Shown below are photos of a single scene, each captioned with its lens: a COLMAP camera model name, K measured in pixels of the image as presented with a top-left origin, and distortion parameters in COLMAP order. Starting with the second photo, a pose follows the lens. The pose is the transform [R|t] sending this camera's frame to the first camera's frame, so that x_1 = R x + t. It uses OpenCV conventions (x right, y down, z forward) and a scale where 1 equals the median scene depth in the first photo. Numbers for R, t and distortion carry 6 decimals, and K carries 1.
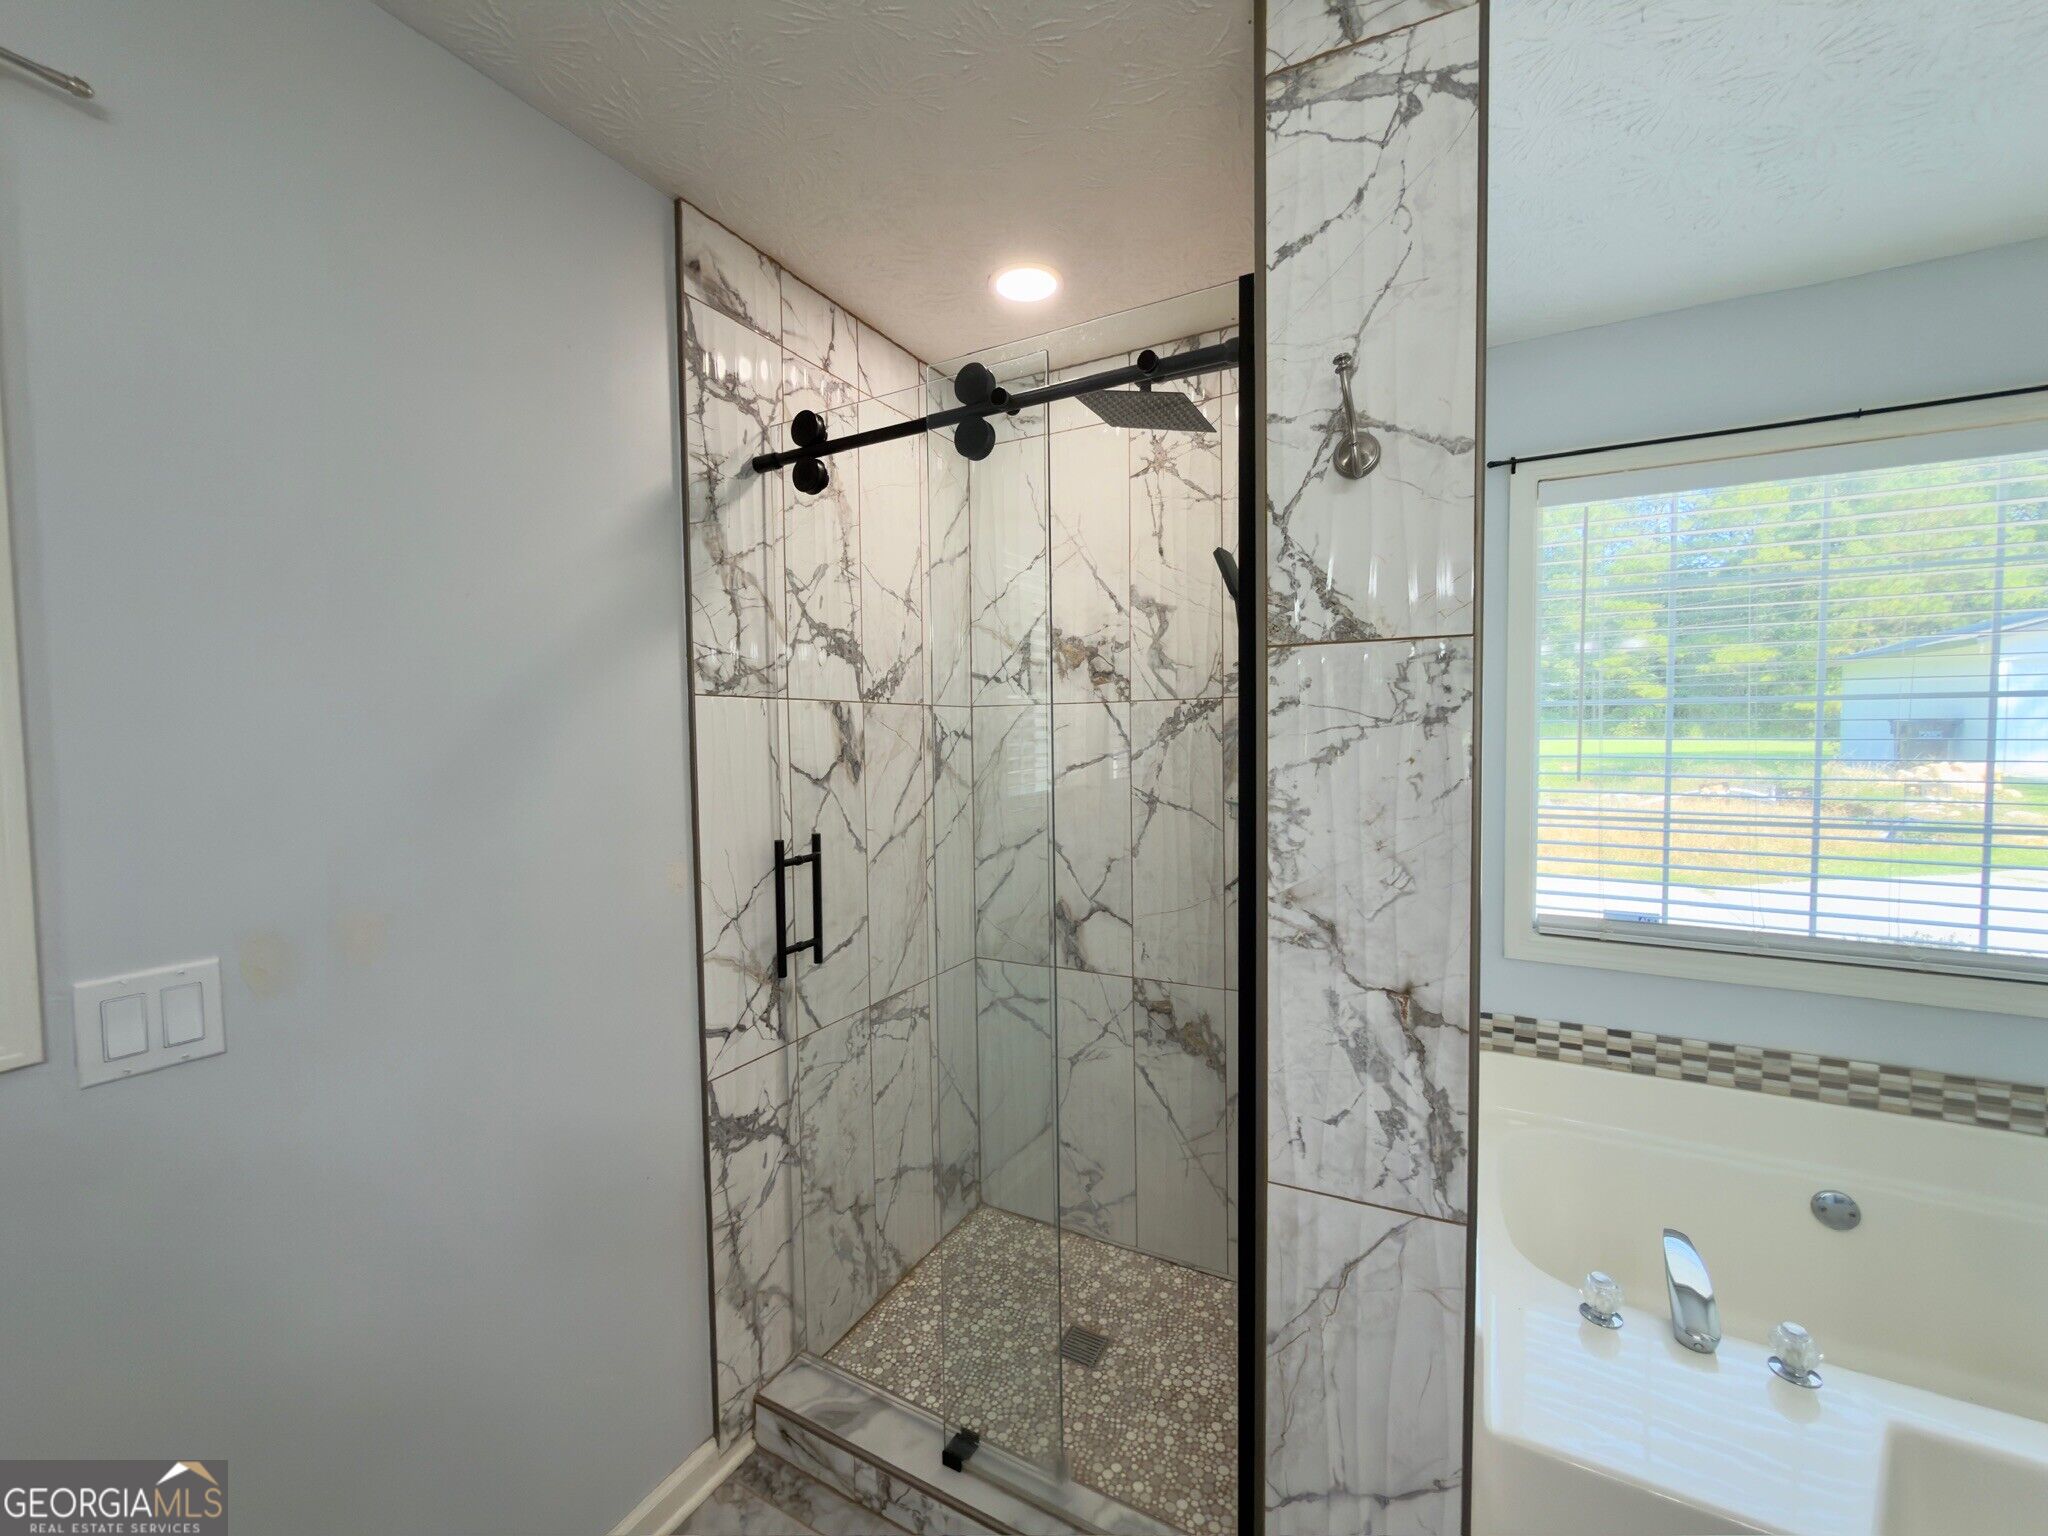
lens RADIAL K [[817.5, 0, 1019.8], [0, 817.5, 769.0], [0, 0, 1]] dist [-0.000608, 0.000459]
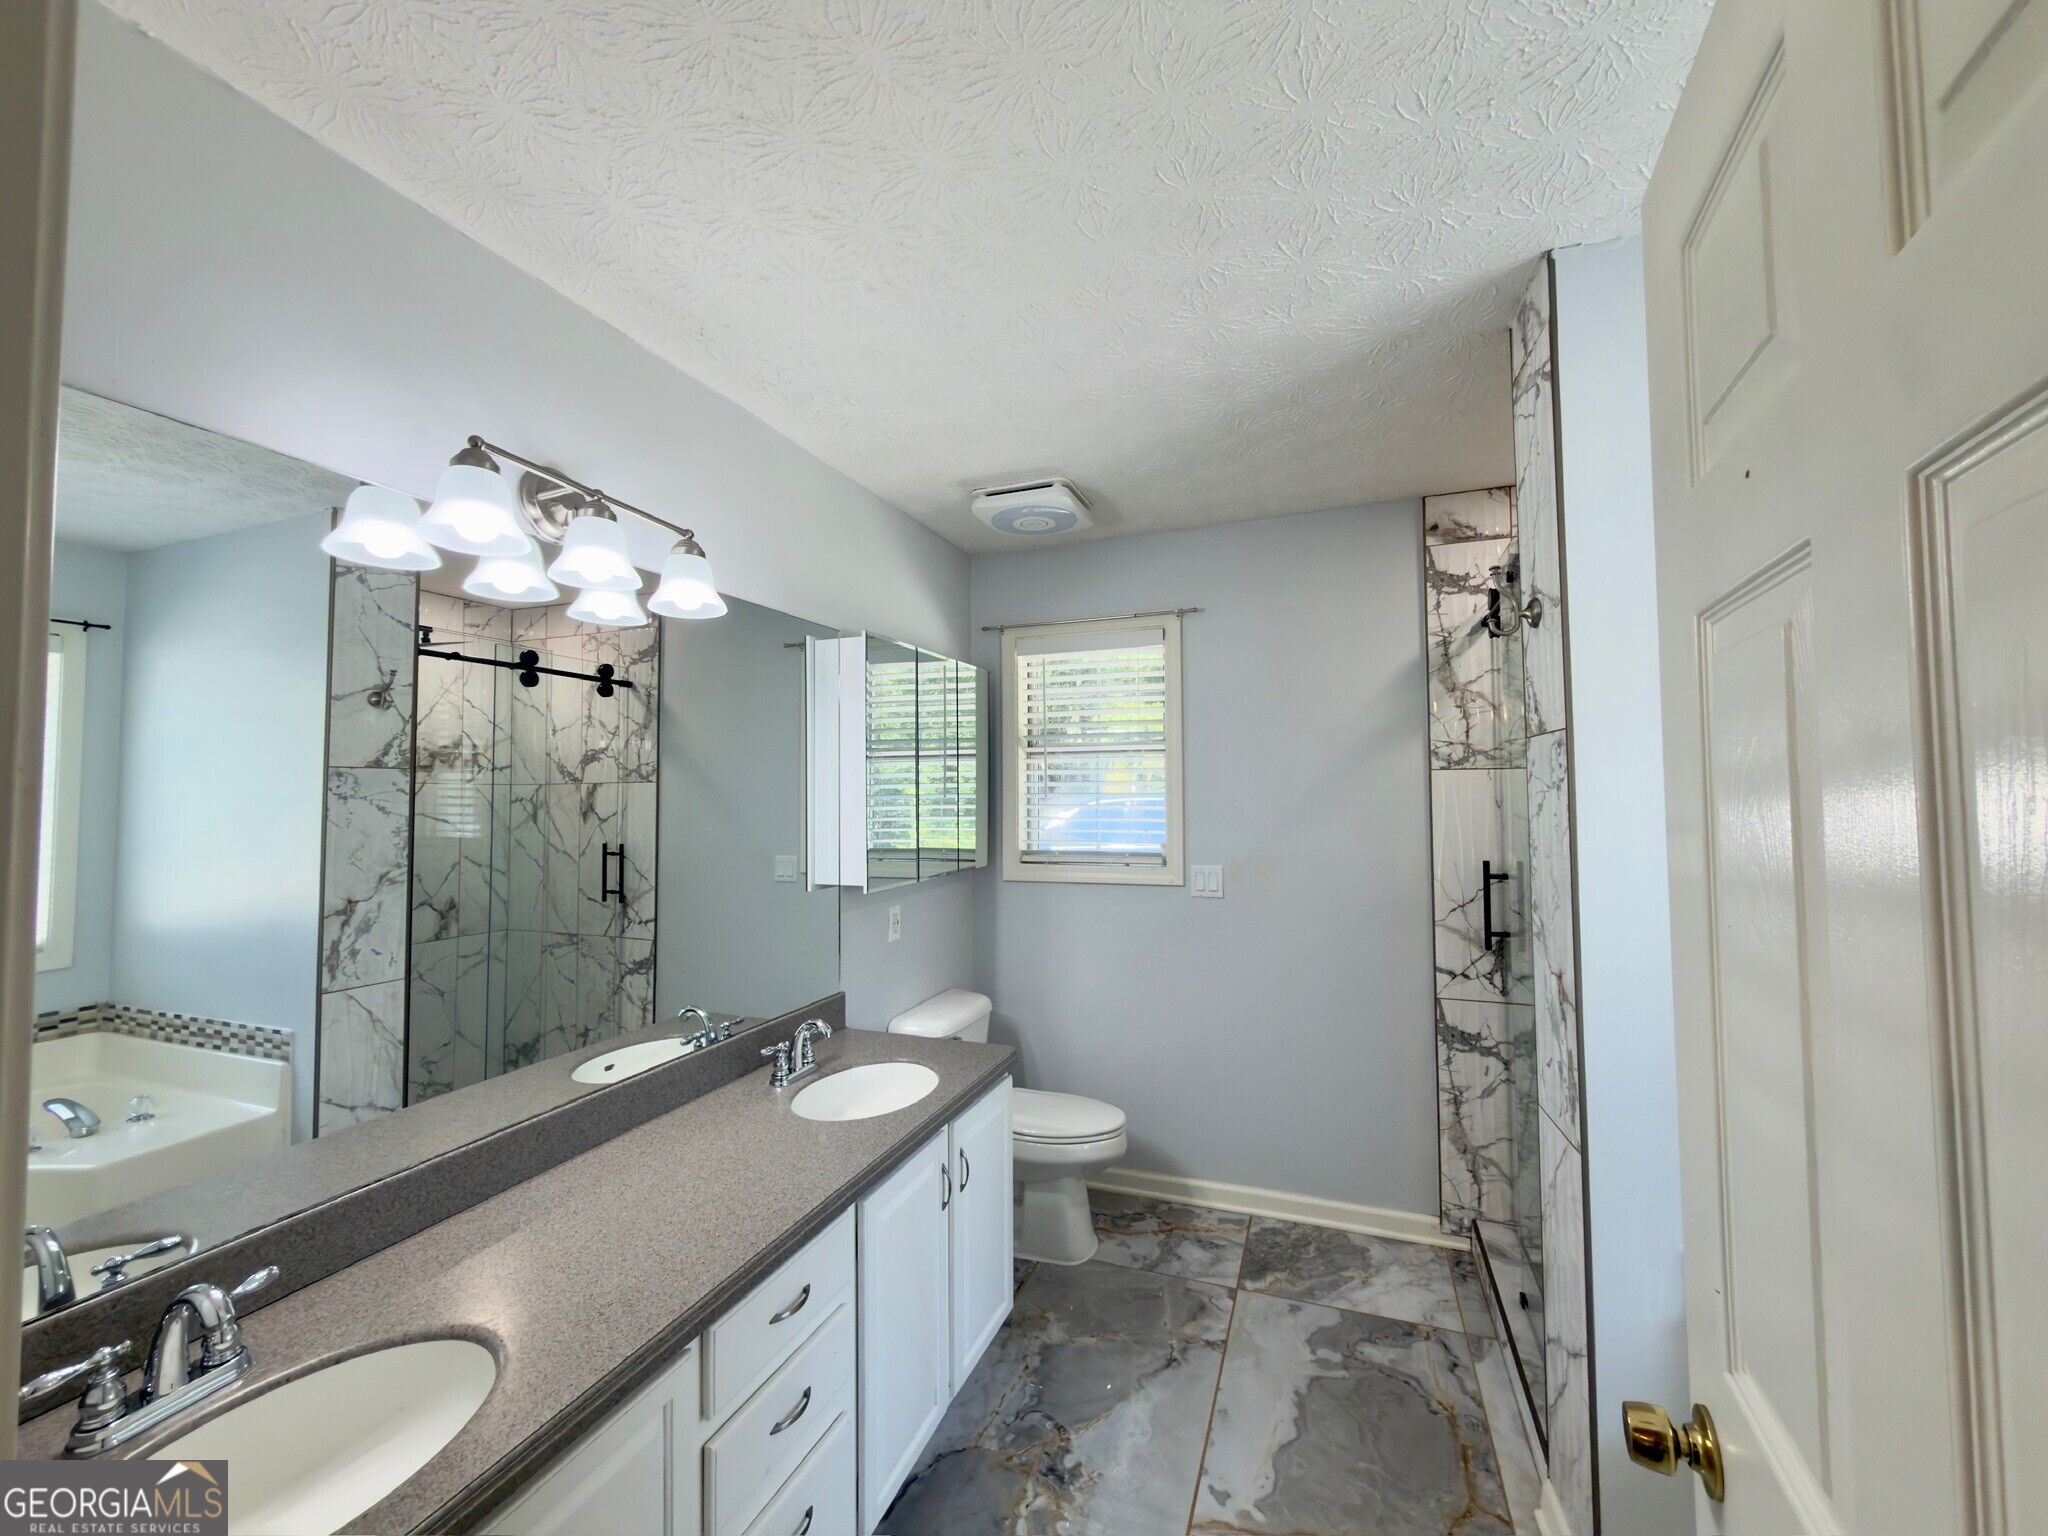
lens RADIAL K [[817.5, 0, 1026.2], [0, 817.5, 762.9], [0, 0, 1]] dist [-0.000608, 0.000459]
pose [[0.147008, -0.028380, -0.988728, 1.148588], [-0.037526, 0.998709, -0.034246, -0.013030], [0.988423, 0.042138, 0.145753, -0.103743]]
